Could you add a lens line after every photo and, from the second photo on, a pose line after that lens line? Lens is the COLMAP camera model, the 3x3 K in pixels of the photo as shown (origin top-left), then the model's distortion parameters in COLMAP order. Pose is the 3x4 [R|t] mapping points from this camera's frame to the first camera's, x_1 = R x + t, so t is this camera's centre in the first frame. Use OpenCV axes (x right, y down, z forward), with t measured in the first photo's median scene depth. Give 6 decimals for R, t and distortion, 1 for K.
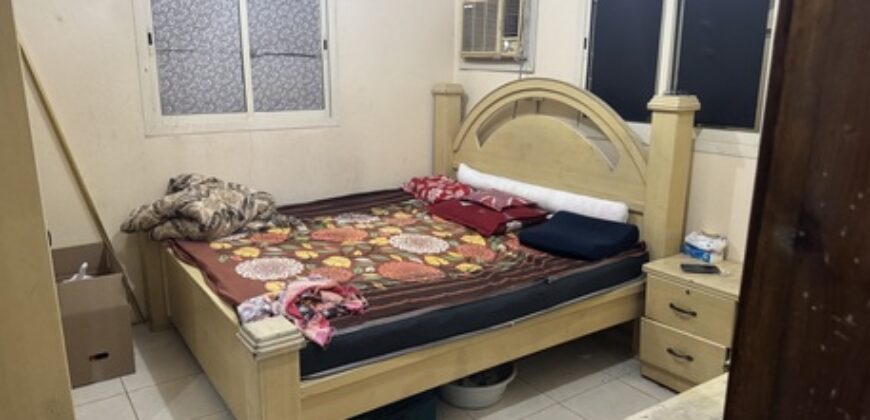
lens RADIAL K [[598.0, 0, 435.0], [0, 598.0, 210.0], [0, 0, 1]] dist [0.006855, -0.033922]
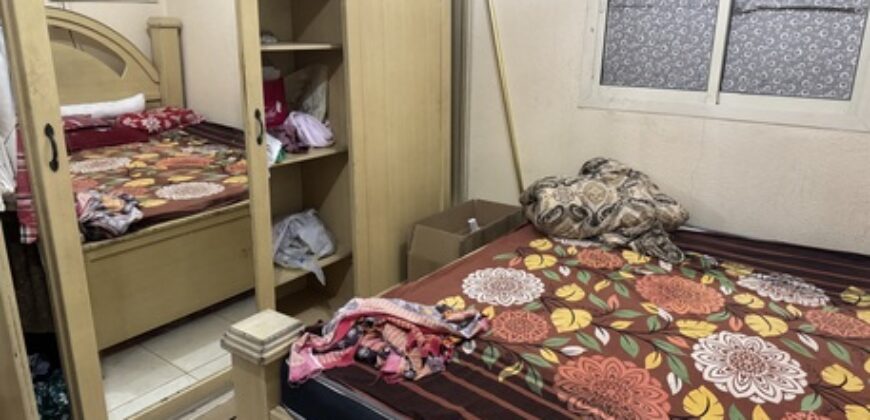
lens RADIAL K [[598.0, 0, 435.0], [0, 598.0, 210.0], [0, 0, 1]] dist [0.006855, -0.033922]
pose [[0.317157, 0.261182, -0.911699, 0.306216], [-0.238838, 0.952342, 0.189740, -0.099413], [0.917806, 0.157571, 0.364422, 0.531933]]
